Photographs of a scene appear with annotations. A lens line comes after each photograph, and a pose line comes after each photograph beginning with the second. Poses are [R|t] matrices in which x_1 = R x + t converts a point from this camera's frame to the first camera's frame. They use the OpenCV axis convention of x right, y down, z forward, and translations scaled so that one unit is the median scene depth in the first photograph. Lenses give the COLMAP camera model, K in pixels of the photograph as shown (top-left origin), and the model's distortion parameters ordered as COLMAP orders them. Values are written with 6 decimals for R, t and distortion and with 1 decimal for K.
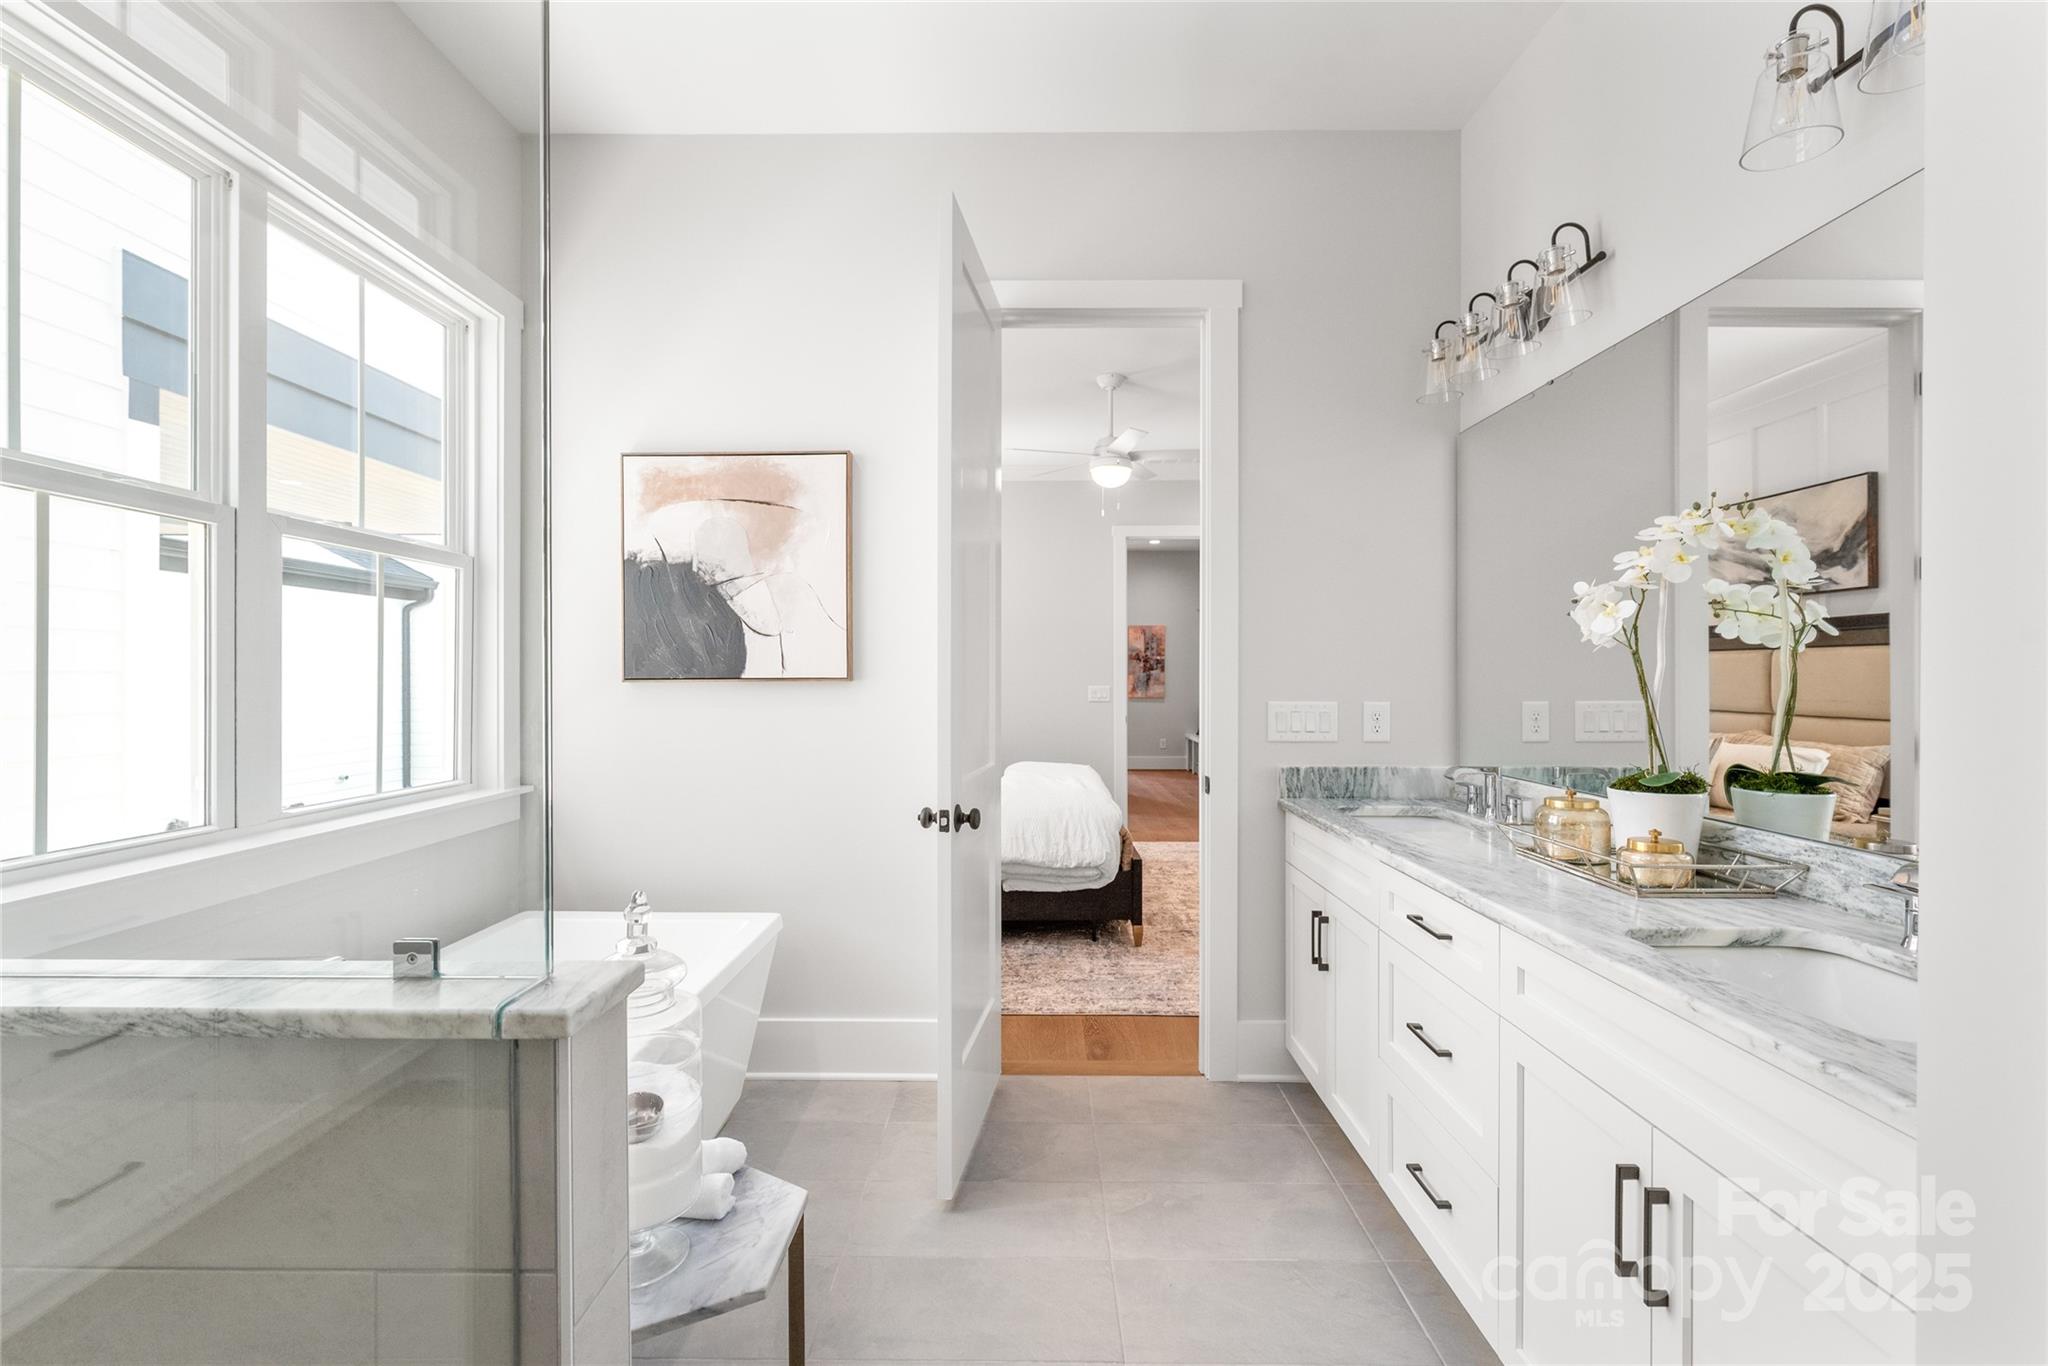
lens RADIAL K [[881.2, 0, 1037.3], [0, 881.2, 682.1], [0, 0, 1]] dist [0.003310, -0.000956]
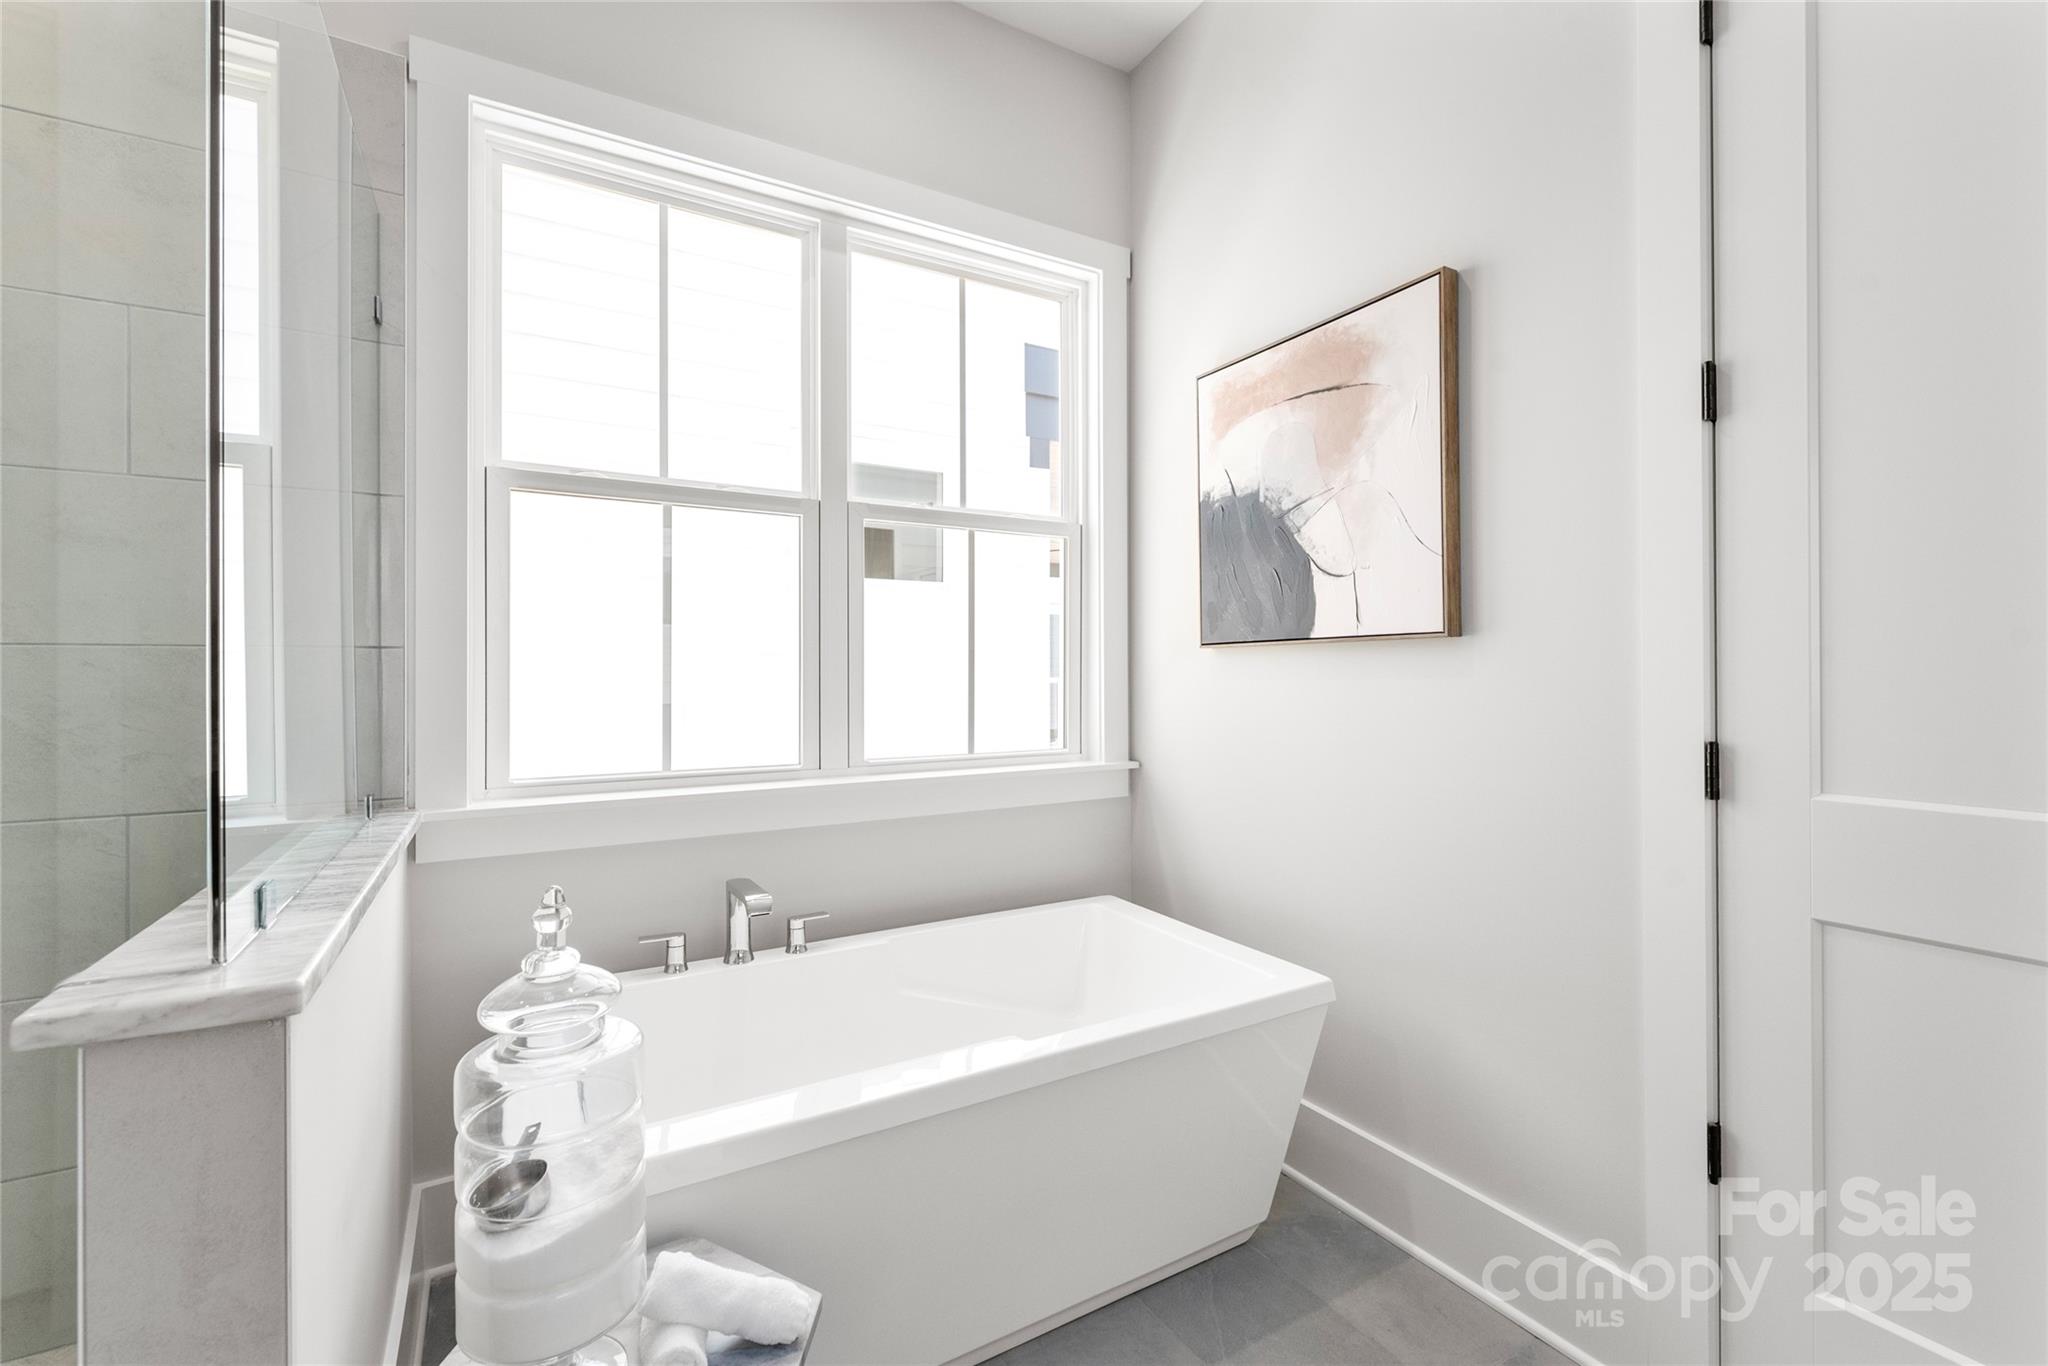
lens RADIAL K [[881.2, 0, 1030.3], [0, 881.2, 668.9], [0, 0, 1]] dist [0.003310, -0.000956]
pose [[0.502373, -0.006334, -0.864628, 0.176757], [-0.000610, 0.999970, -0.007681, 0.026744], [0.864651, 0.004386, 0.502354, 0.436317]]
